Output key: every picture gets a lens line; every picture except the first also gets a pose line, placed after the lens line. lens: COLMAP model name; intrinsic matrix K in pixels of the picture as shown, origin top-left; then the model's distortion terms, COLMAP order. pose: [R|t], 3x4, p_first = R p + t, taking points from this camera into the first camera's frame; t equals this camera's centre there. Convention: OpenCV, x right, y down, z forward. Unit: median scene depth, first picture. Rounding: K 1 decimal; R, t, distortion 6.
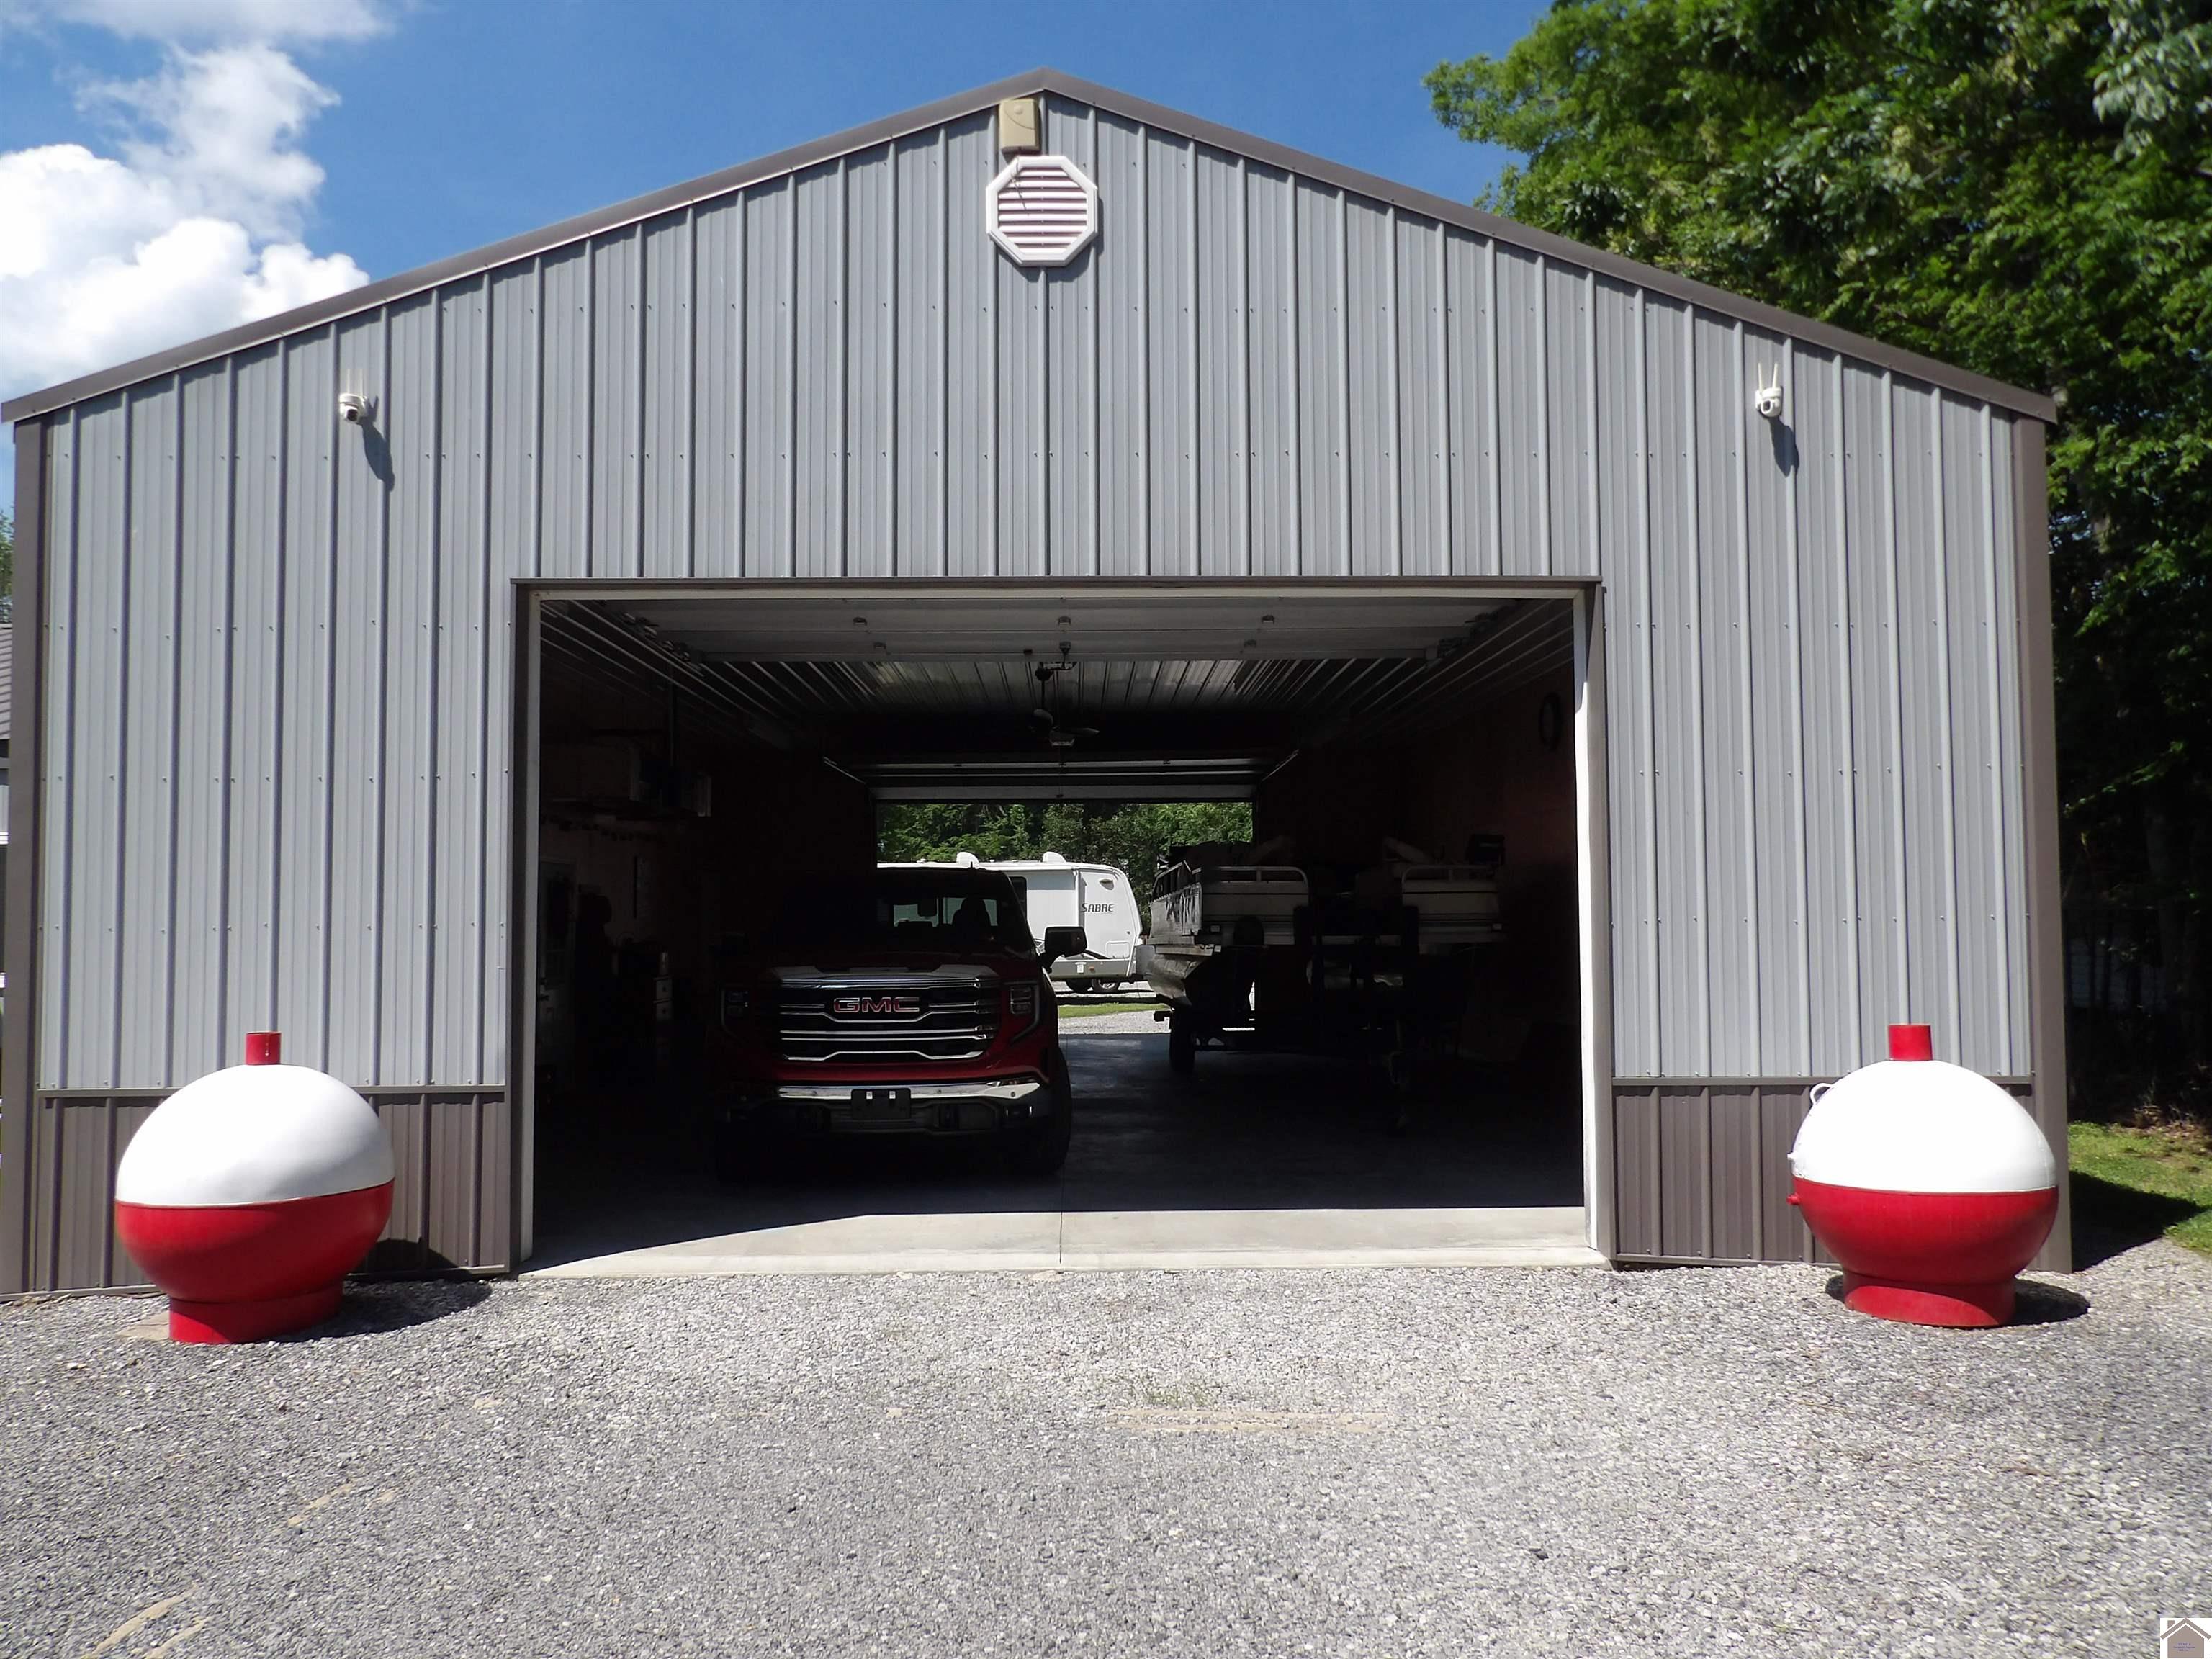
lens RADIAL K [[1597.2, 0, 1101.3], [0, 1597.2, 839.4], [0, 0, 1]] dist [-0.019505, 0.021757]
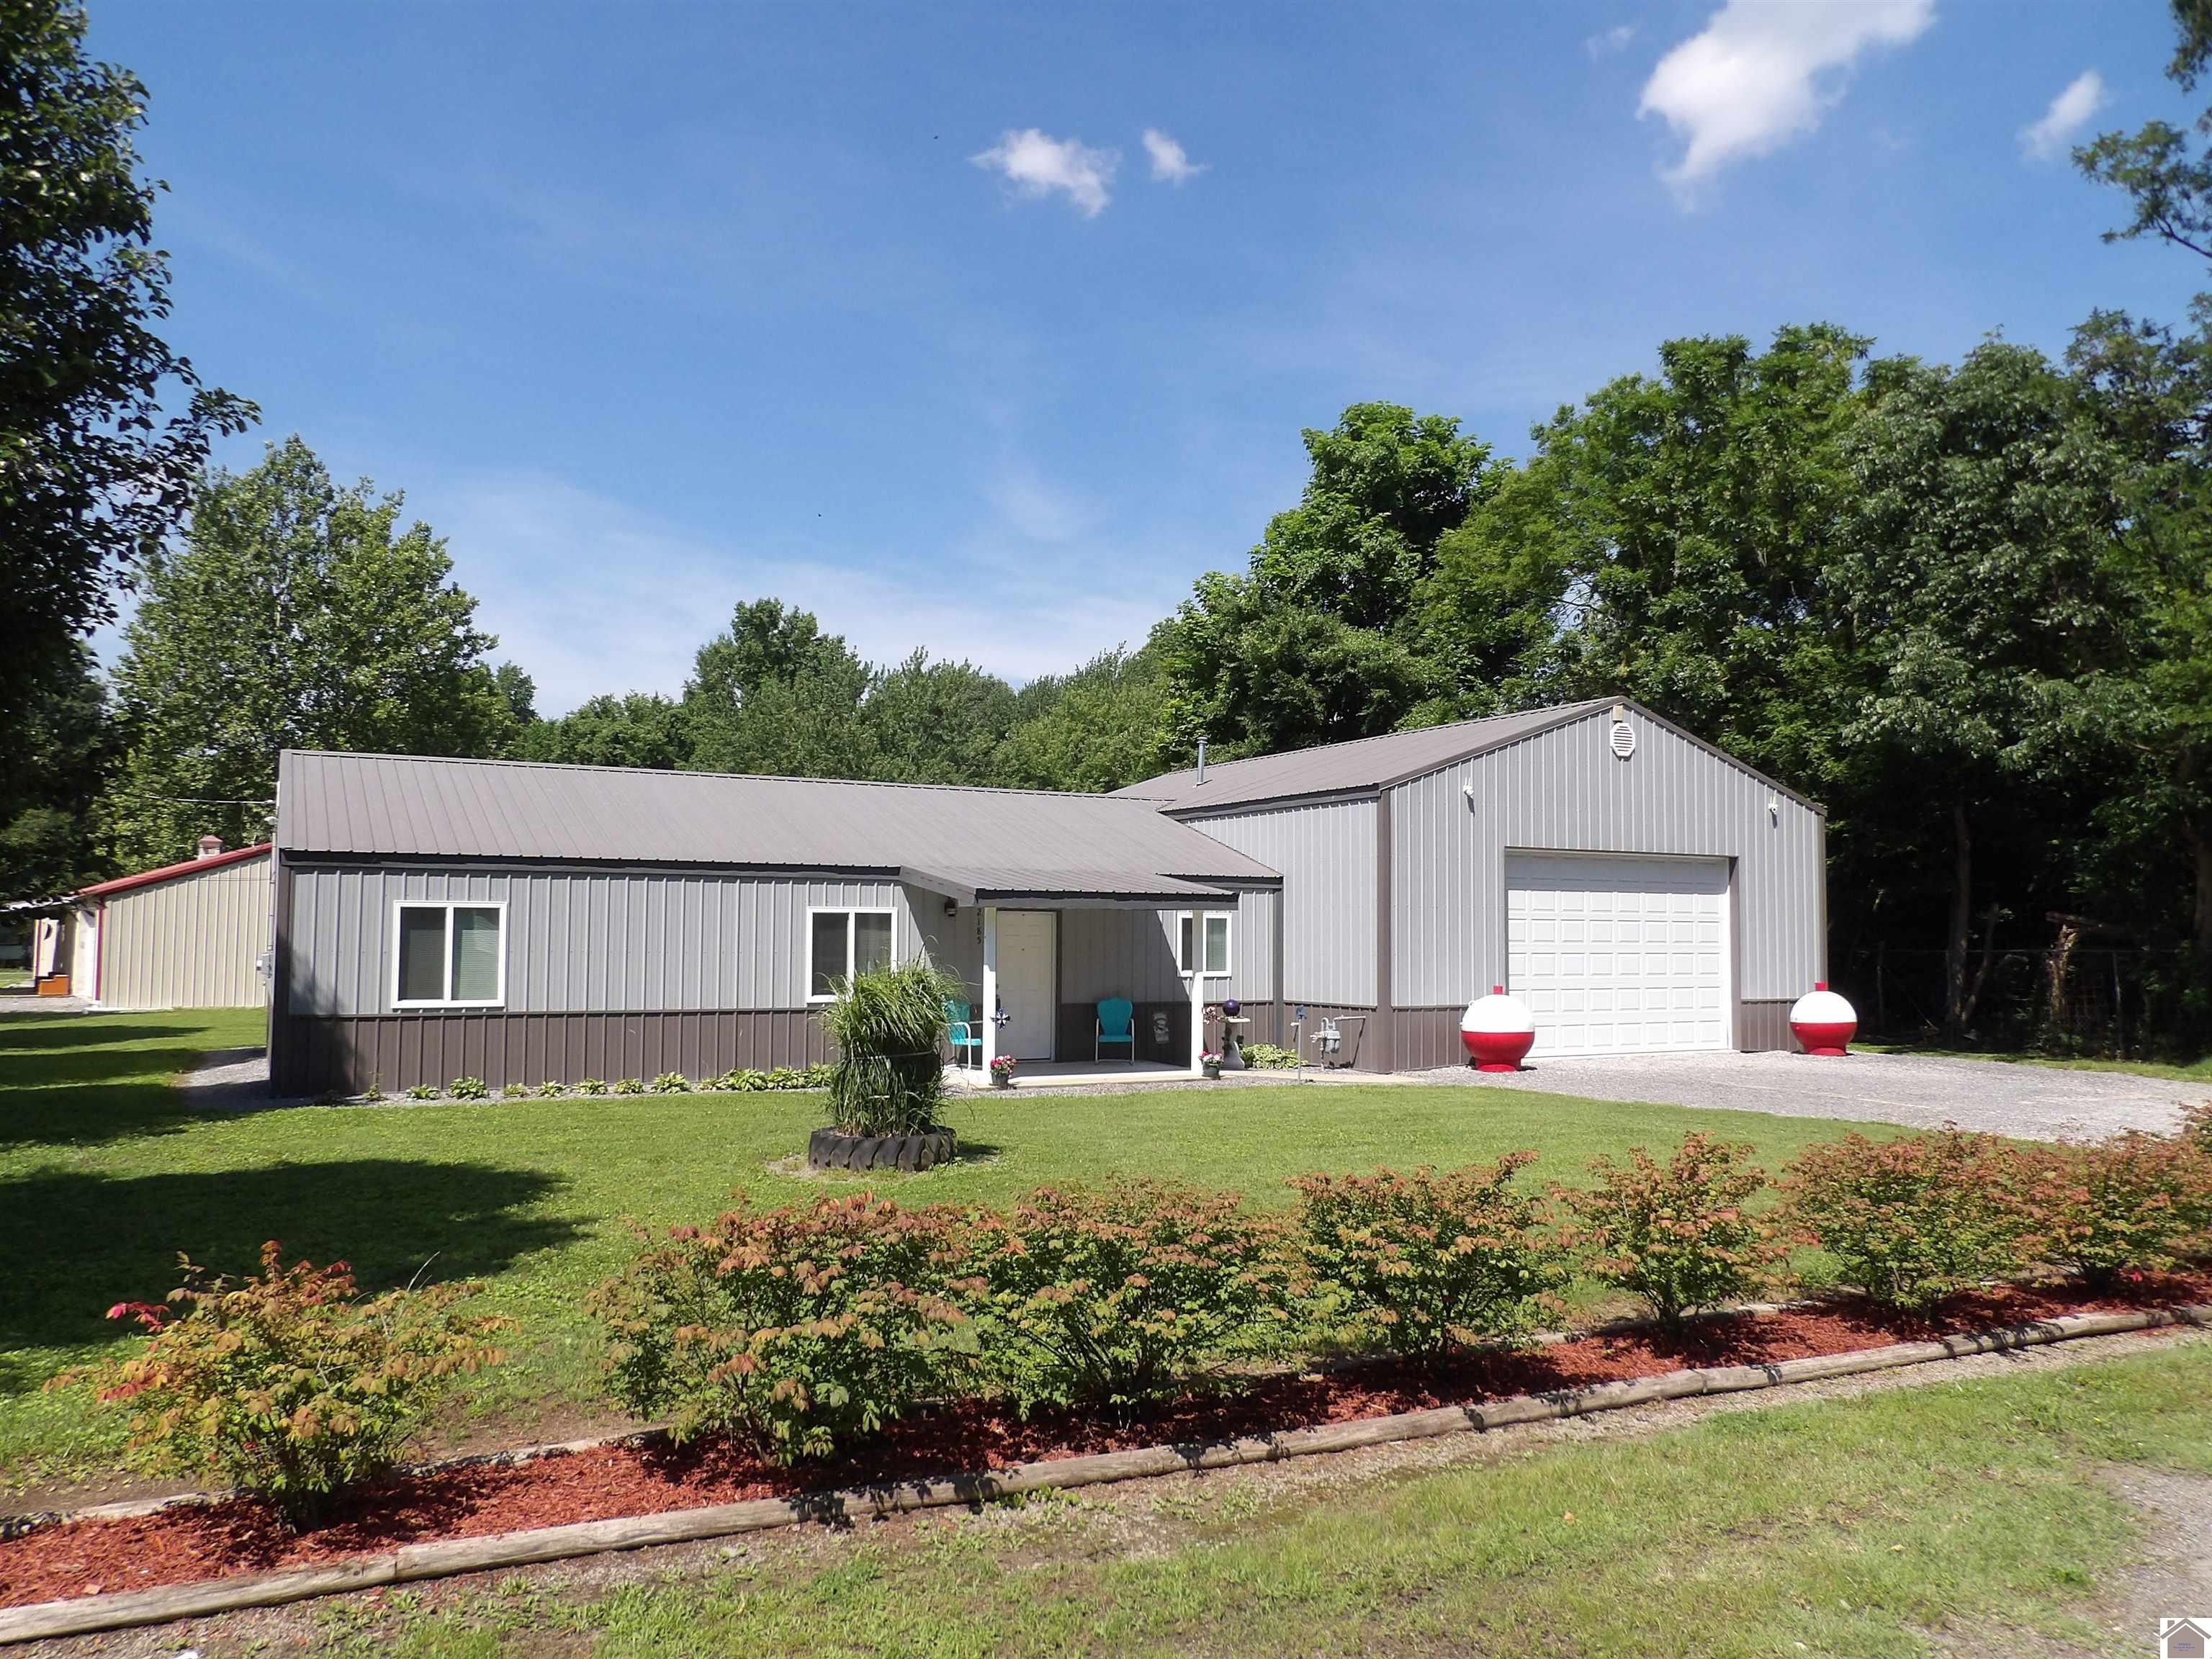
lens RADIAL K [[1597.2, 0, 1101.3], [0, 1597.2, 839.4], [0, 0, 1]] dist [-0.019505, 0.021757]
pose [[0.891223, 0.042283, 0.451590, -2.509943], [-0.035019, 0.999088, -0.024434, -0.066746], [-0.452211, 0.005962, 0.891891, -1.481176]]
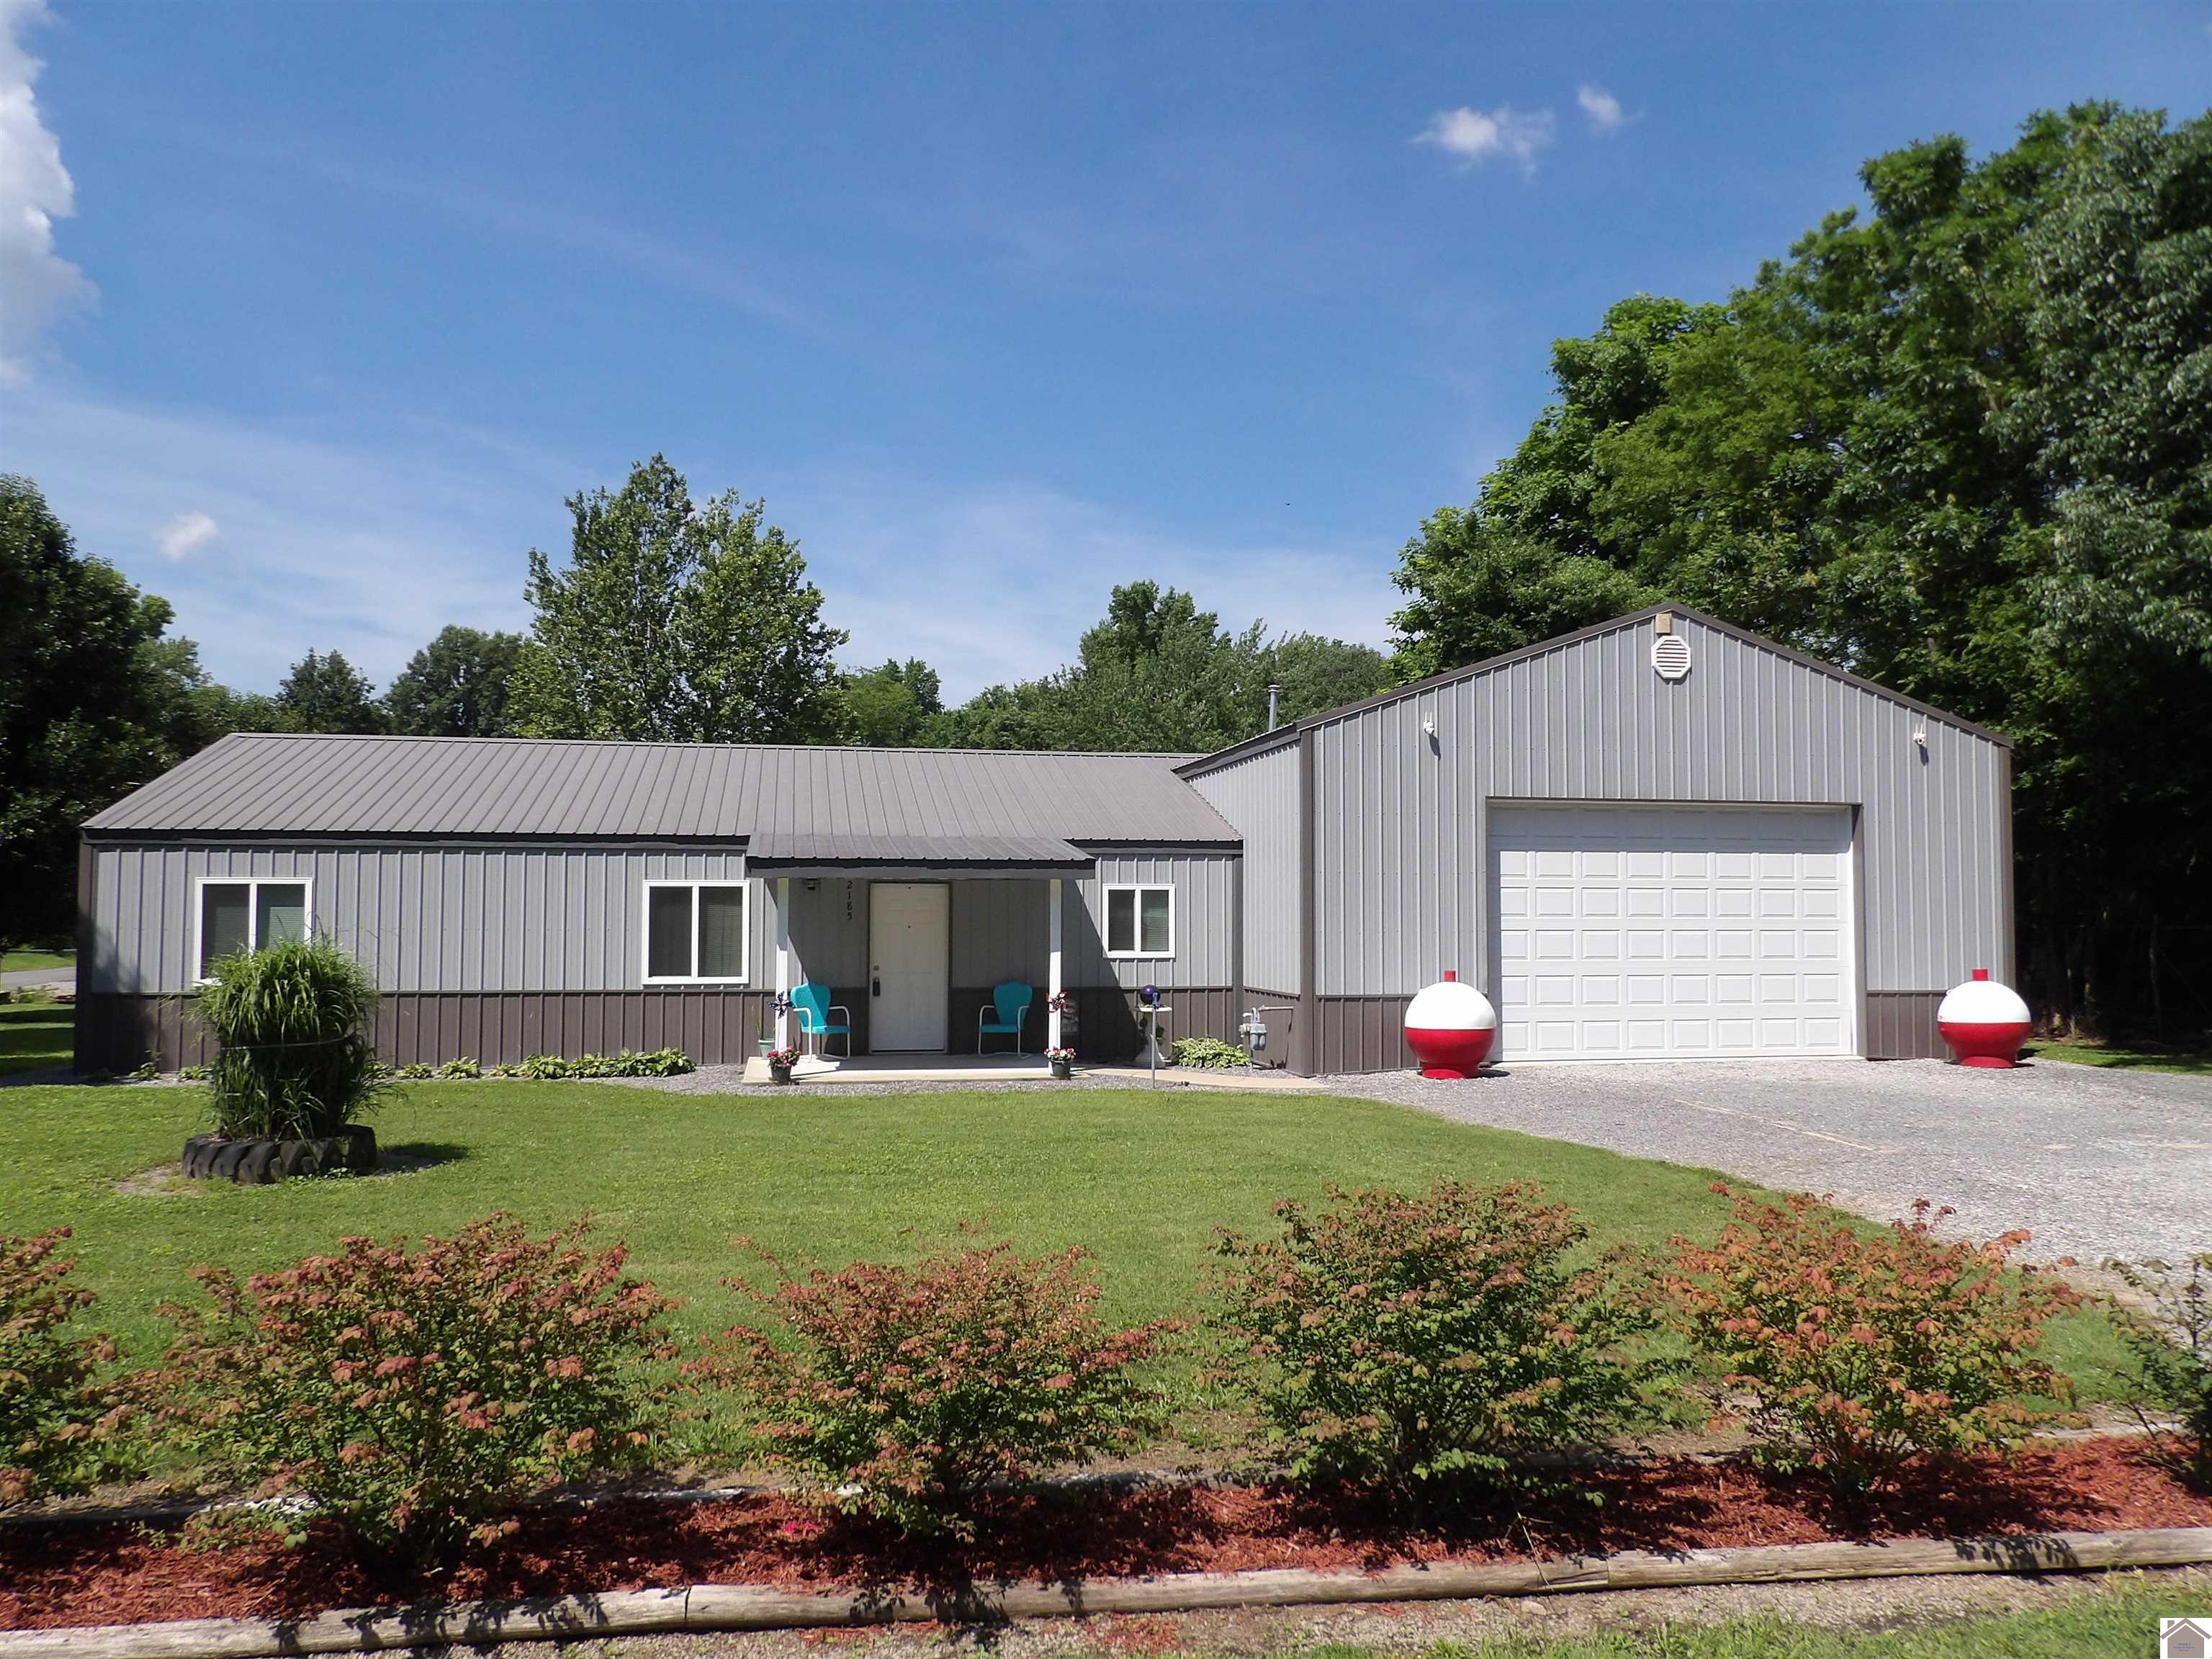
lens RADIAL K [[1578.9, 0, 1106.8], [0, 1578.9, 845.6], [0, 0, 1]] dist [-0.006295, 0.000633]
pose [[0.985424, 0.018911, 0.169064, -1.380251], [-0.019152, 0.999817, -0.000205, -0.068812], [-0.169036, -0.003036, 0.985605, -1.389589]]
